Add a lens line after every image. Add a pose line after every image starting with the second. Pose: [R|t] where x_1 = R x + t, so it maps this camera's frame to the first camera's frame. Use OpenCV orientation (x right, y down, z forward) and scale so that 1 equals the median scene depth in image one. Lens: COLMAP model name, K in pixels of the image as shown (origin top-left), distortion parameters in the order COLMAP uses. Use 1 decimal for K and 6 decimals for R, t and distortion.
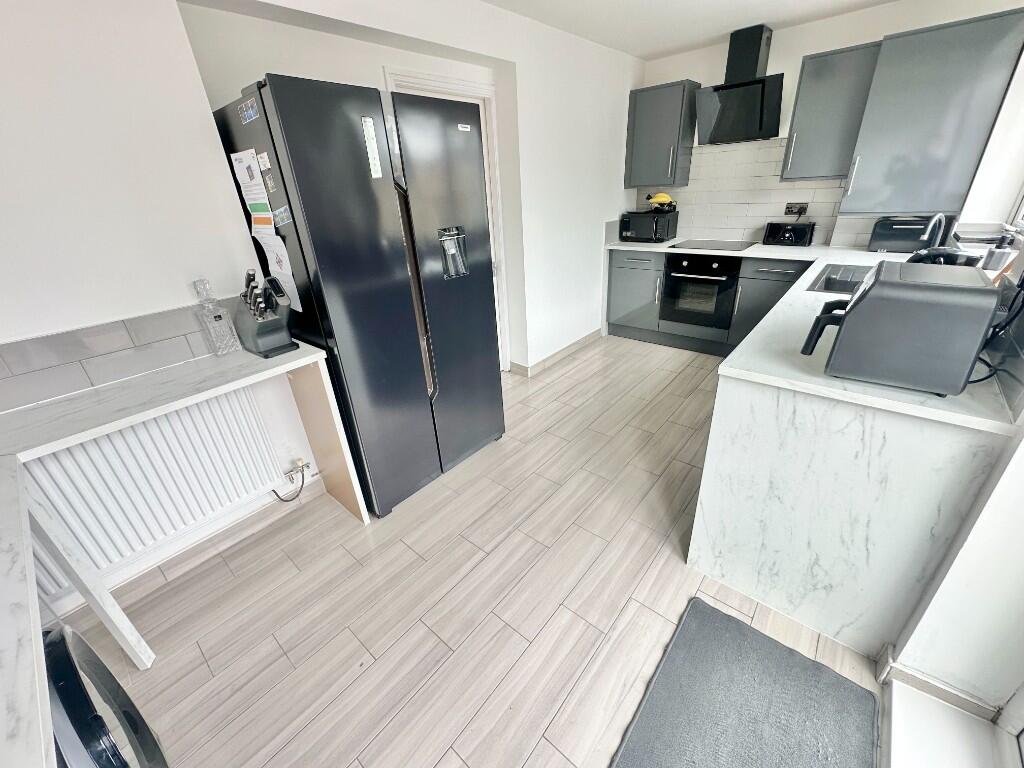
lens RADIAL K [[408.1, 0, 516.9], [0, 408.1, 383.6], [0, 0, 1]] dist [-0.000311, 0.000025]
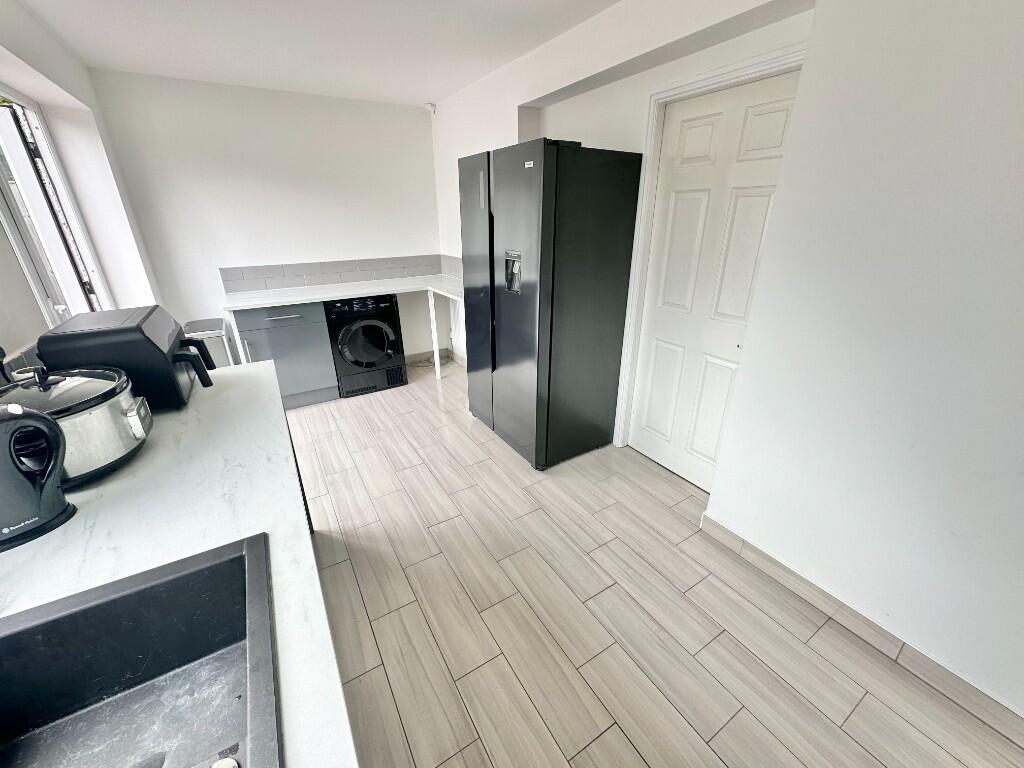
lens RADIAL K [[408.1, 0, 512.2], [0, 408.1, 381.4], [0, 0, 1]] dist [-0.000311, 0.000025]
pose [[-0.317319, 0.414418, -0.852975, 0.895671], [-0.391101, 0.762215, 0.515818, -0.631460], [0.863914, 0.497279, -0.079786, 1.142923]]
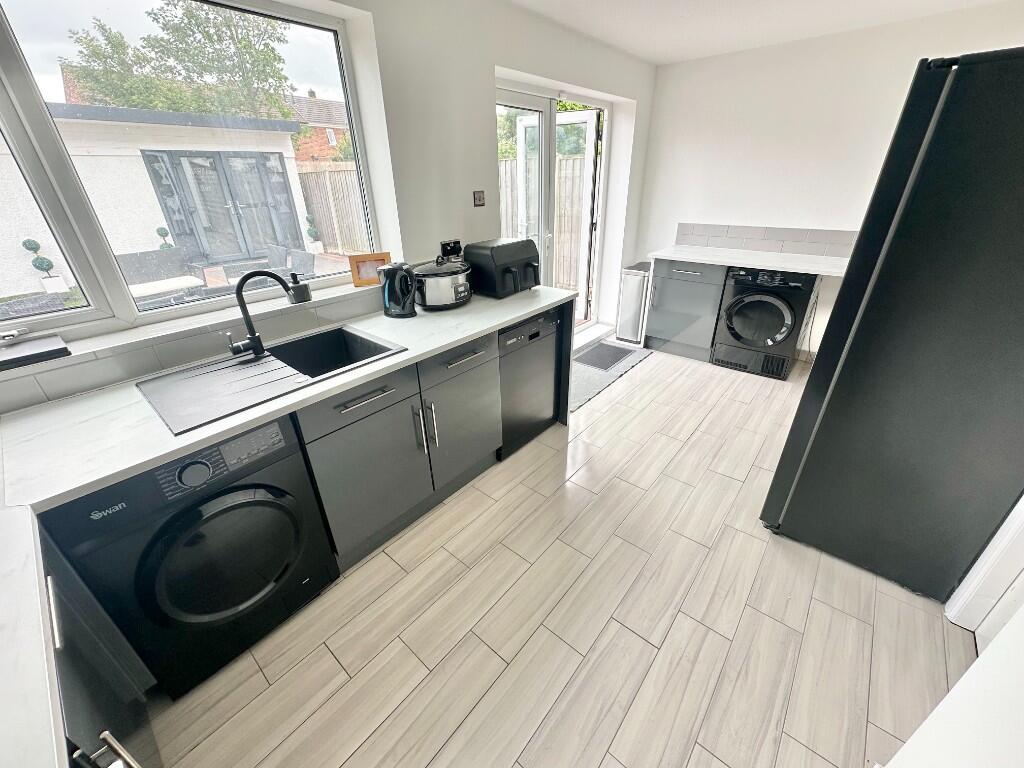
lens RADIAL K [[408.1, 0, 513.7], [0, 408.1, 382.2], [0, 0, 1]] dist [-0.000311, 0.000025]
pose [[-0.997332, 0.061548, 0.039243, 0.463386], [0.068552, 0.605054, 0.793228, -0.809992], [0.025077, 0.793802, -0.607659, 1.530639]]
